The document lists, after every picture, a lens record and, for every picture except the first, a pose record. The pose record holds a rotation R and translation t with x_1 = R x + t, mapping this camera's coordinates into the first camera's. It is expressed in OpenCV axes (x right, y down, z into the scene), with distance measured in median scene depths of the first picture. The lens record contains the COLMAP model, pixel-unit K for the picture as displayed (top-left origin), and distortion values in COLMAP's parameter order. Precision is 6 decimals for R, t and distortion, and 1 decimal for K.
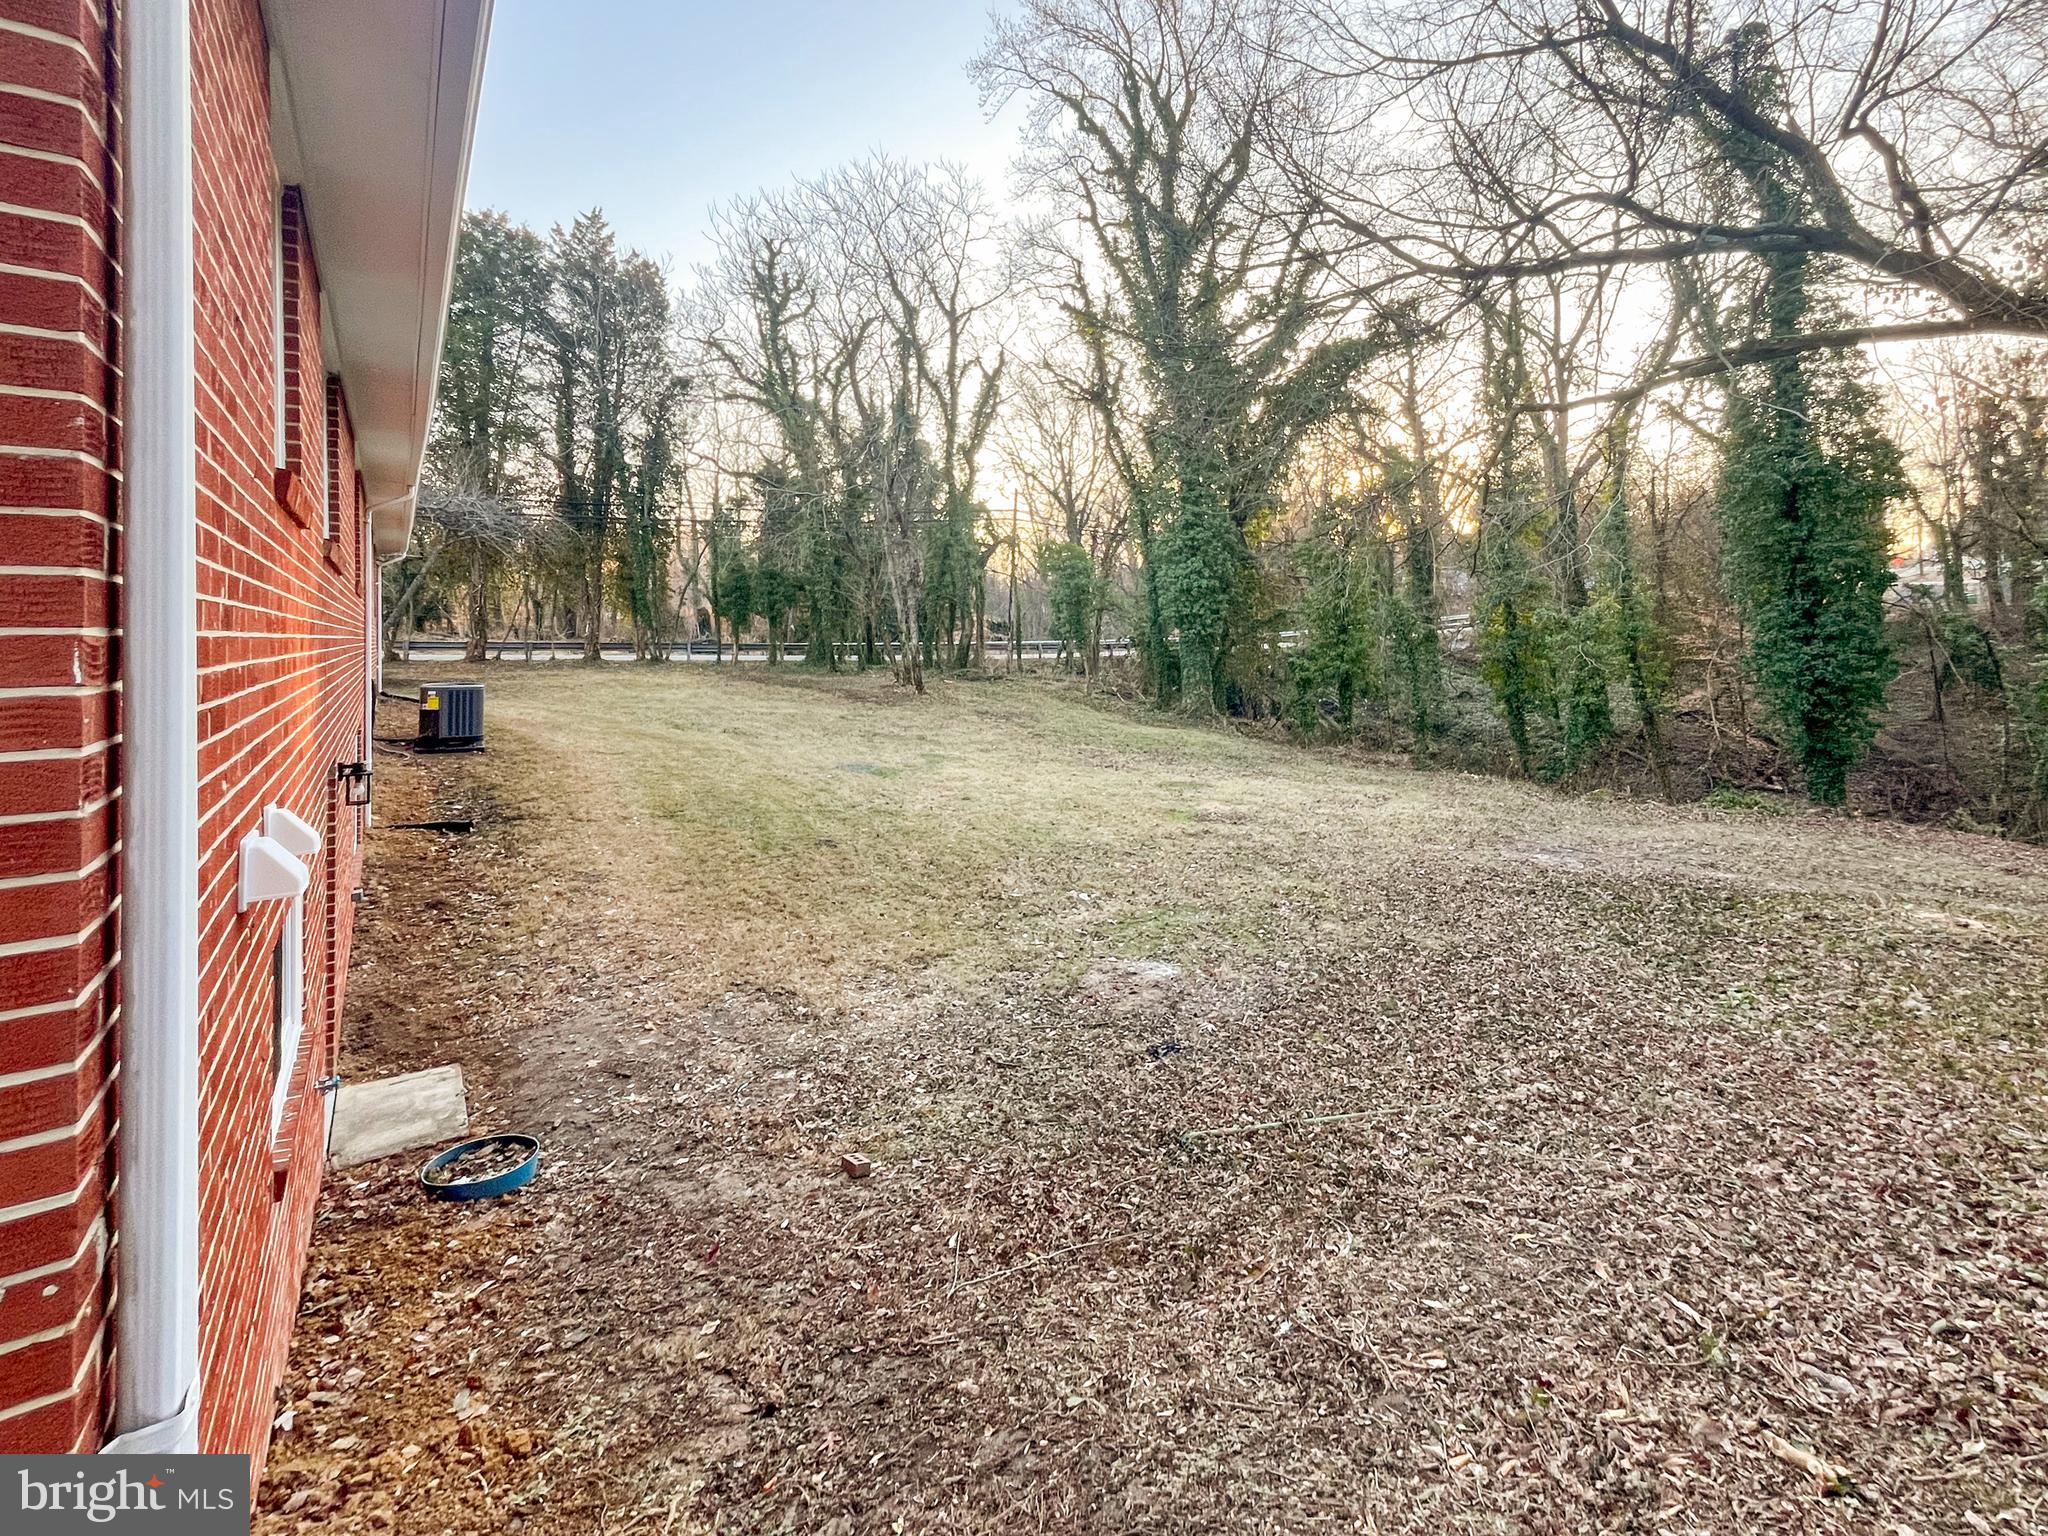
lens RADIAL K [[871.9, 0, 1025.1], [0, 871.9, 642.9], [0, 0, 1]] dist [0.008441, 0.000089]
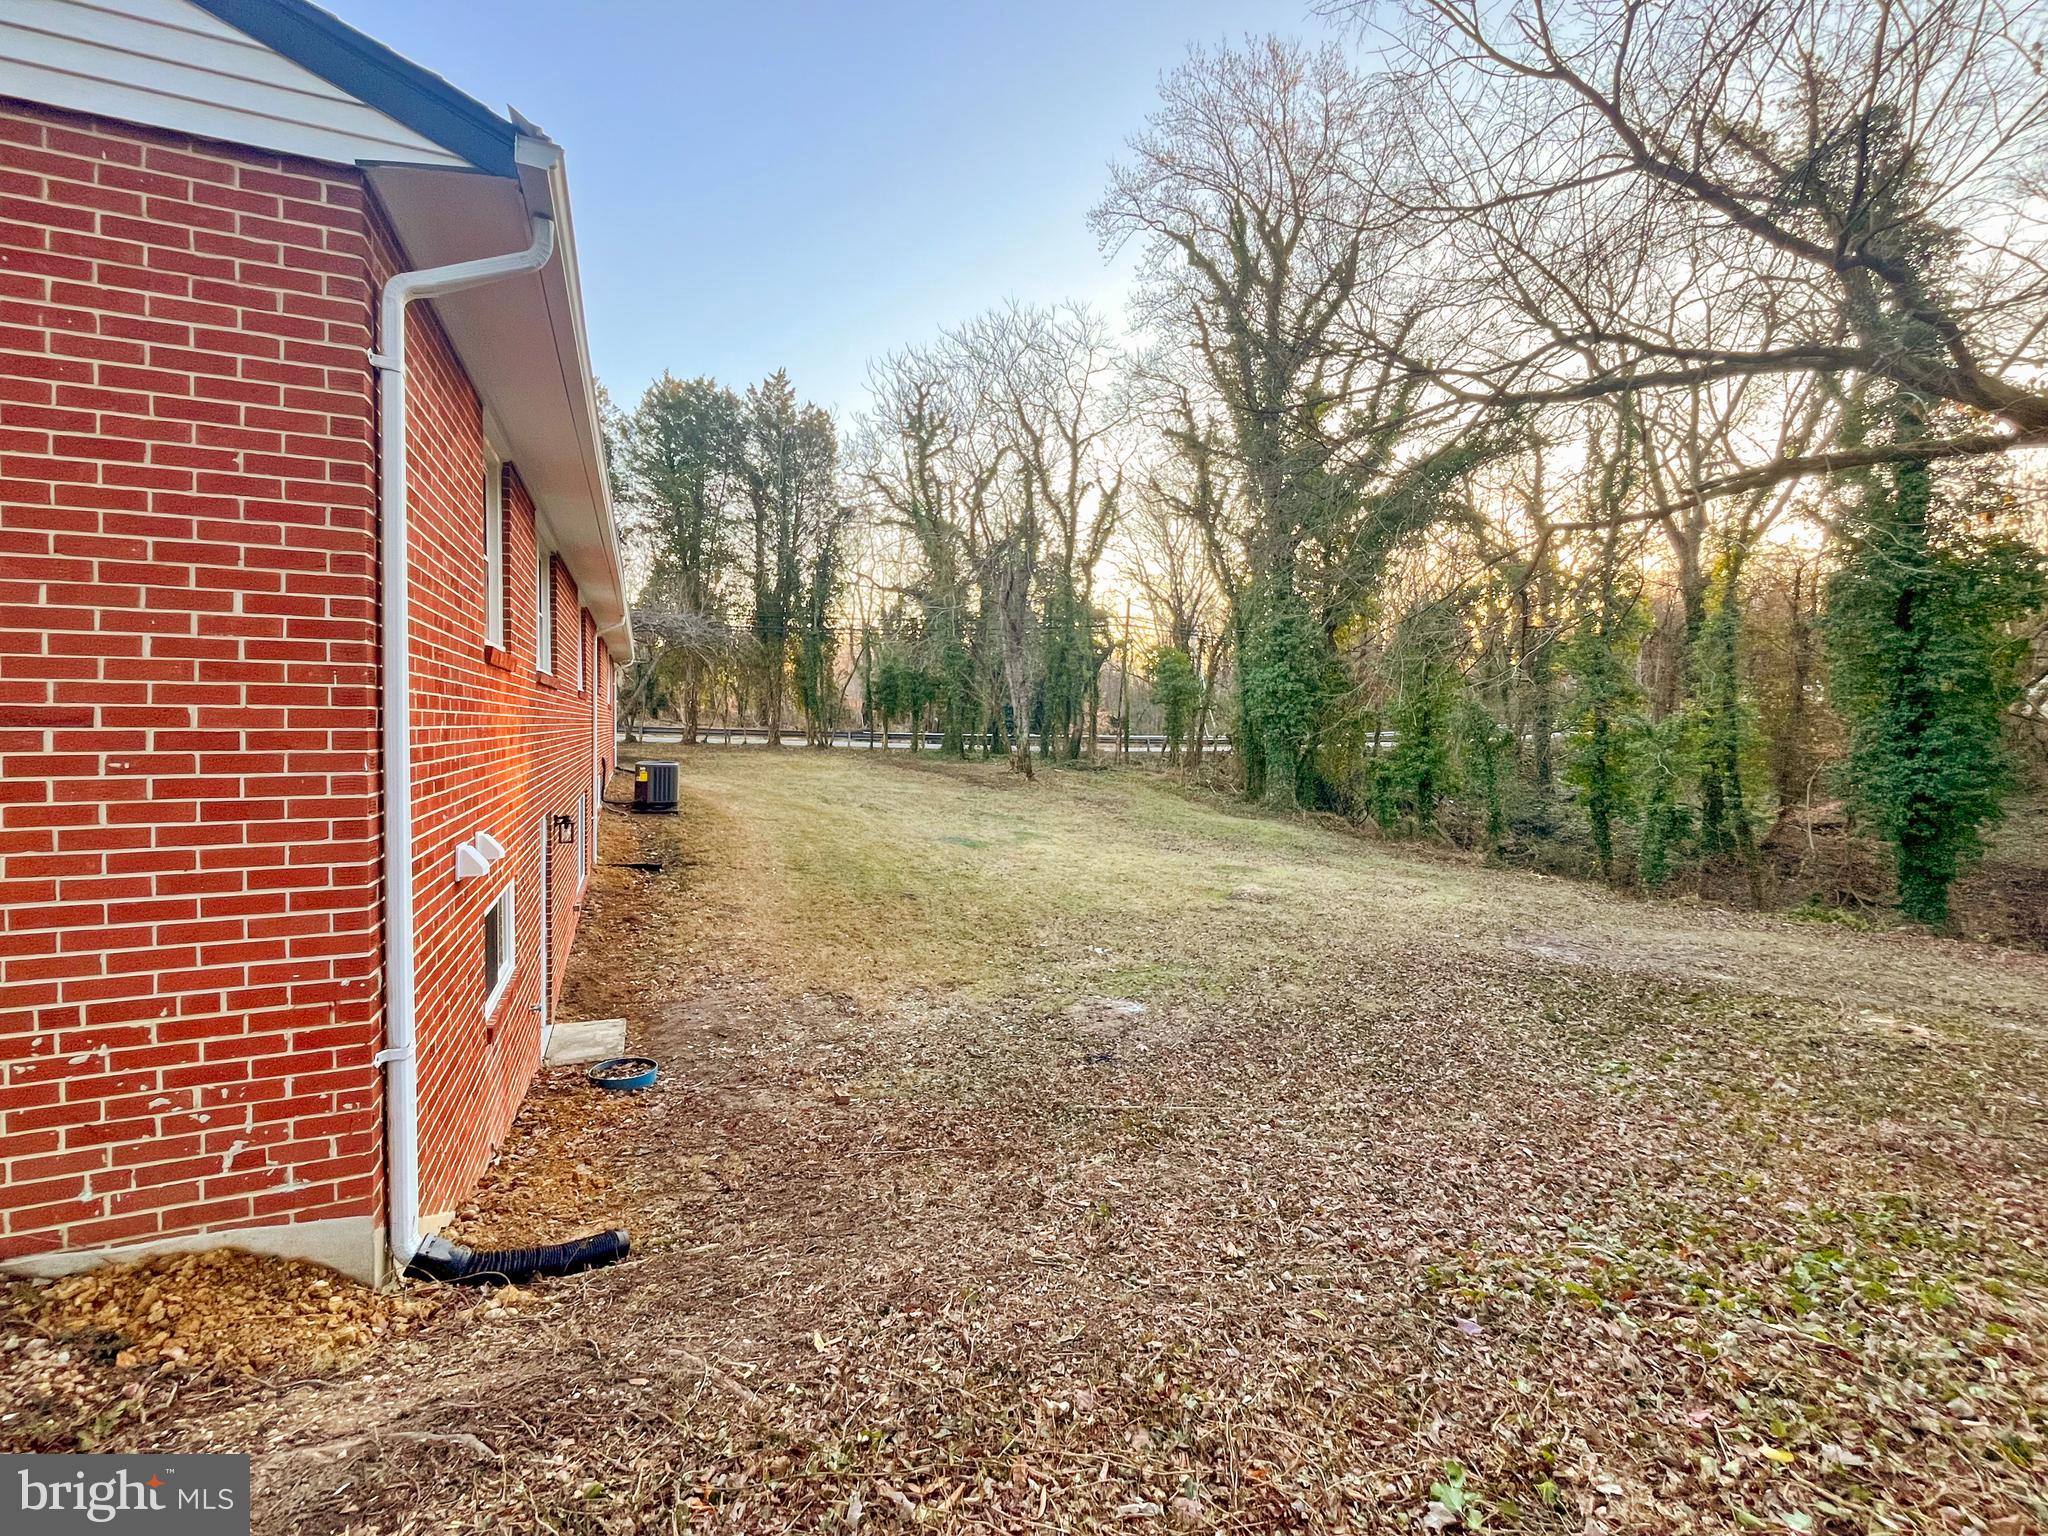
lens RADIAL K [[829.7, 0, 1024.0], [0, 829.7, 768.0], [0, 0, 1]] dist [-0.006539, 0.000007]
pose [[0.977918, 0.028112, -0.207091, 0.091912], [-0.019026, 0.998772, 0.045736, -0.007544], [0.208122, -0.040786, 0.977252, -0.068323]]
